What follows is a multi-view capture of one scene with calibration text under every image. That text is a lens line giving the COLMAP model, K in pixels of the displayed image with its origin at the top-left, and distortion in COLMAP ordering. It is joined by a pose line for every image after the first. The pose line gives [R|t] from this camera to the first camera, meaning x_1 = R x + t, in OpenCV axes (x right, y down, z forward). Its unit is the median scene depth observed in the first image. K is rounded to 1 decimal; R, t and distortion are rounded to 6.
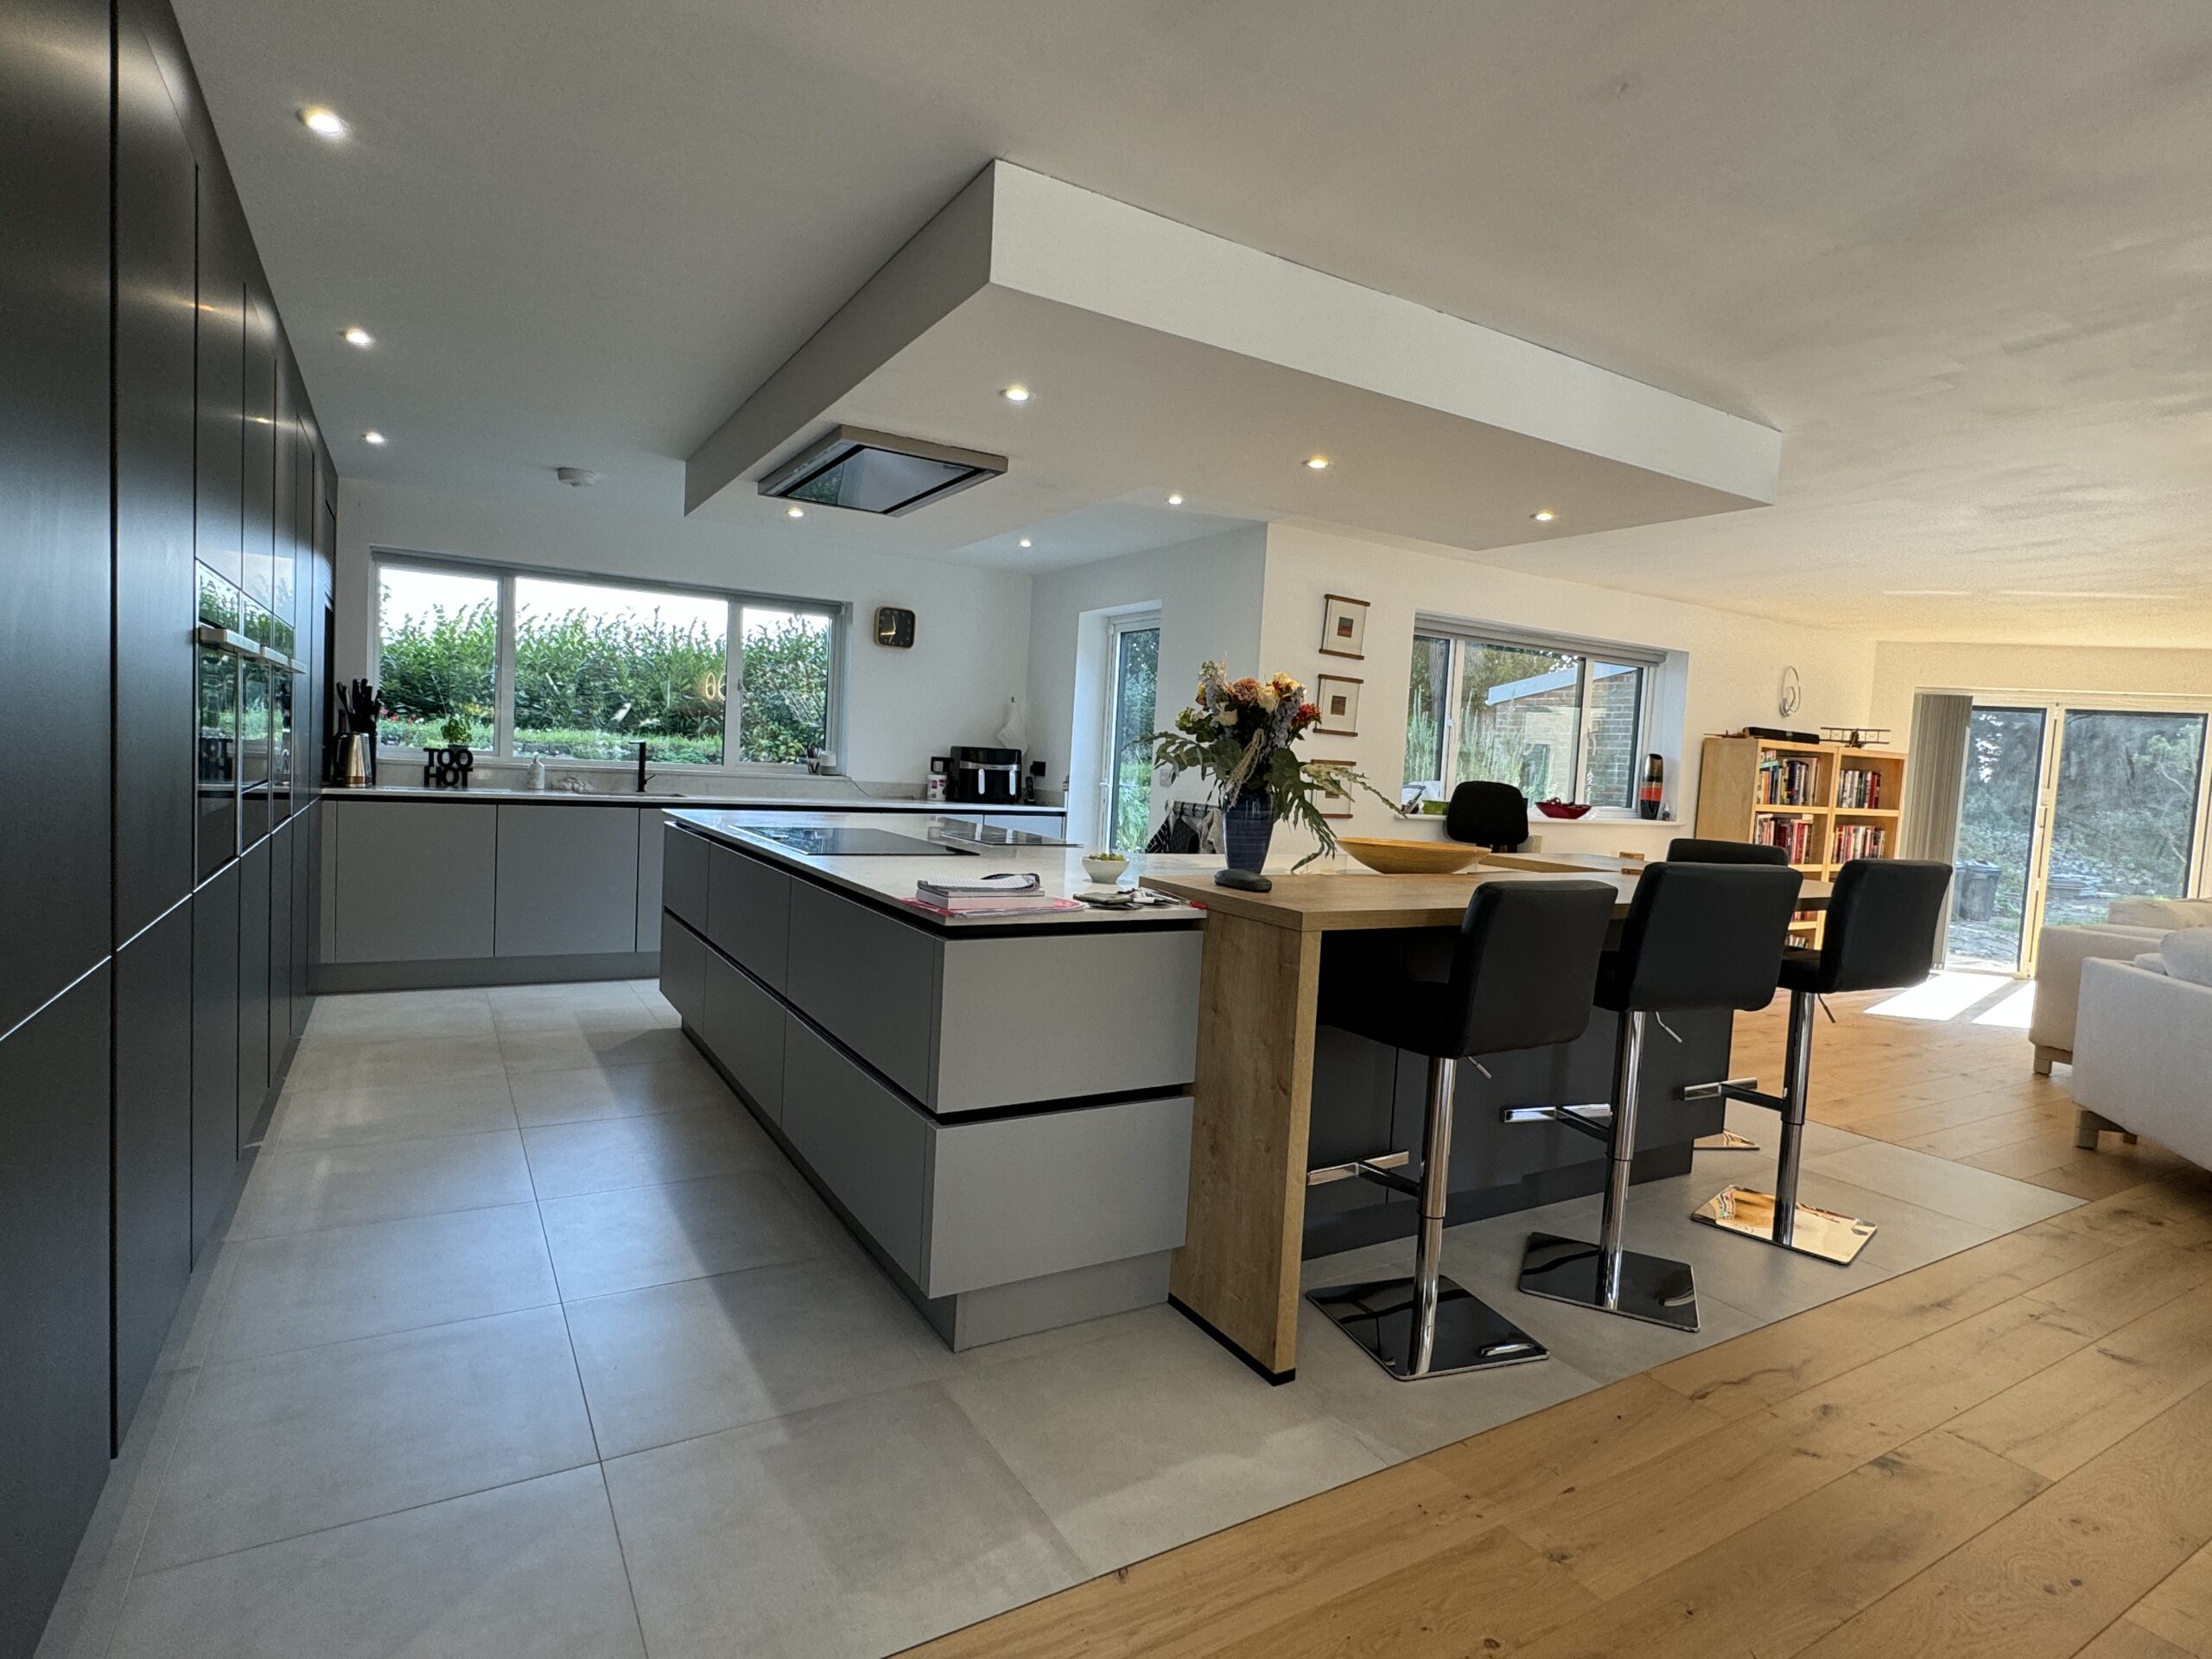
lens RADIAL K [[1152.8, 0, 1111.7], [0, 1152.8, 829.0], [0, 0, 1]] dist [0.002050, 0.000385]
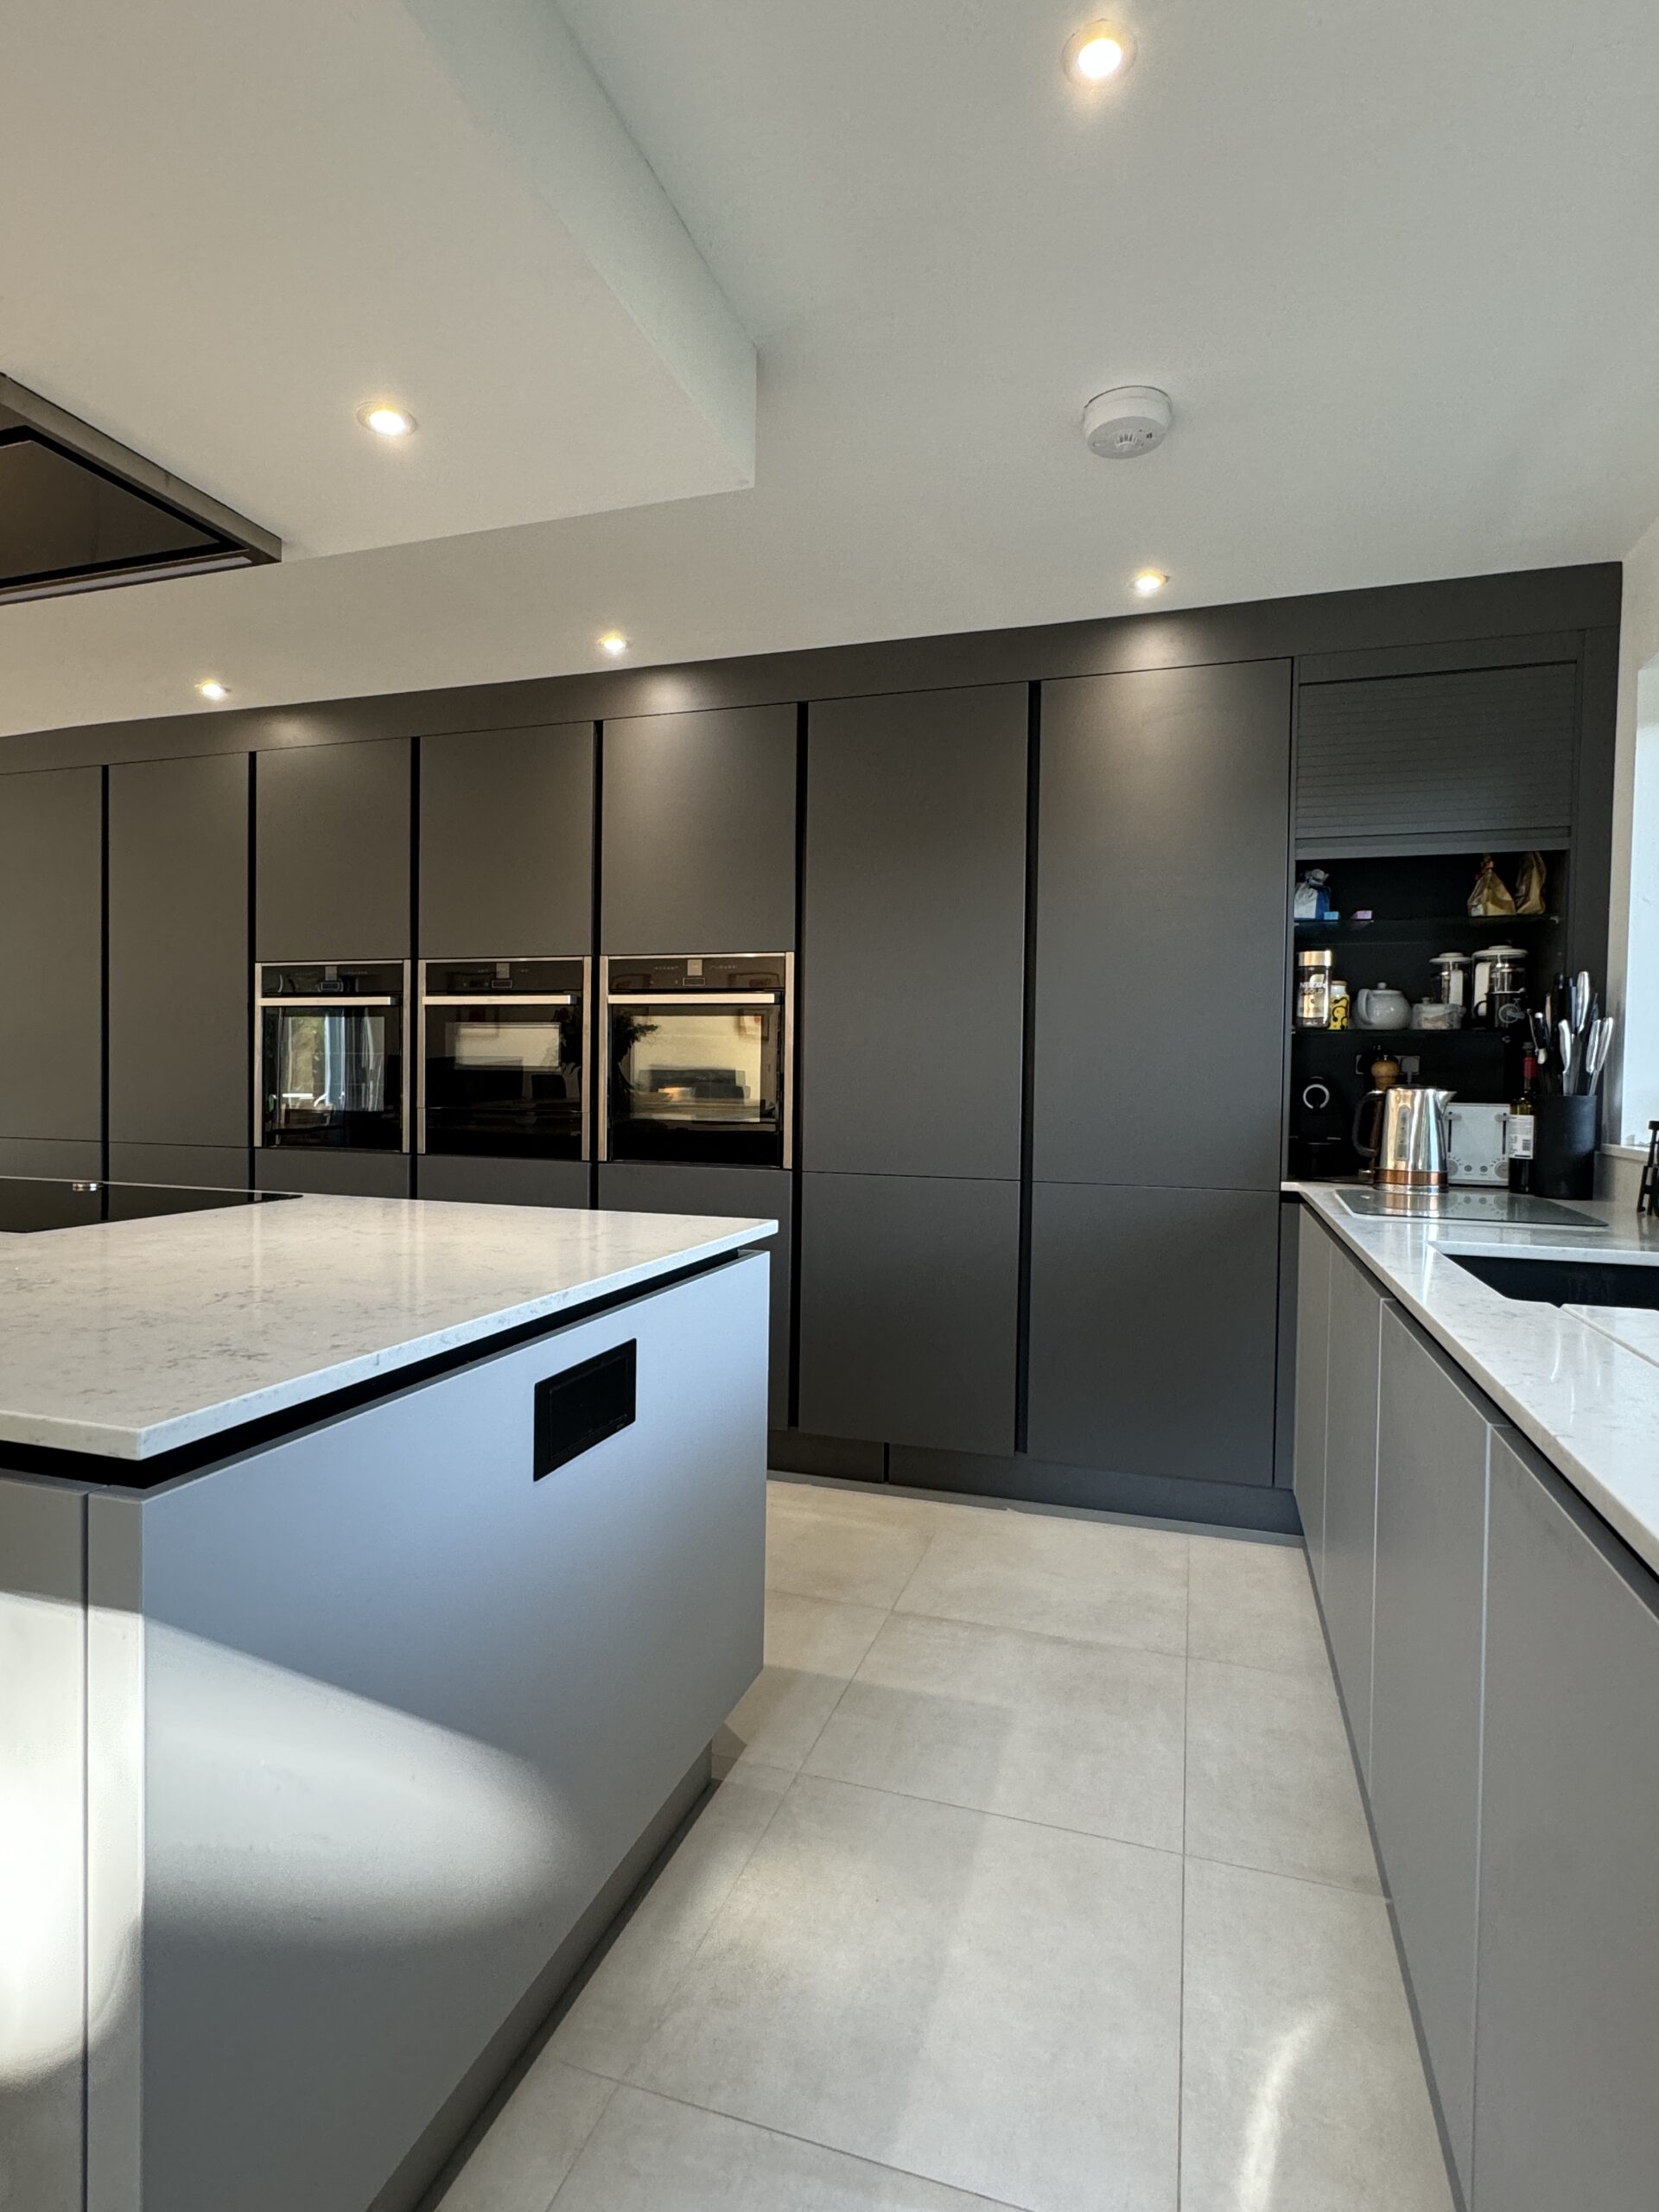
lens RADIAL K [[1152.8, 0, 828.6], [0, 1152.8, 1092.4], [0, 0, 1]] dist [0.002050, 0.000385]
pose [[-0.751708, -0.056611, -0.657062, -0.114676], [-0.100143, 0.994554, 0.028879, -0.064456], [0.651849, 0.087509, -0.753283, 1.126799]]
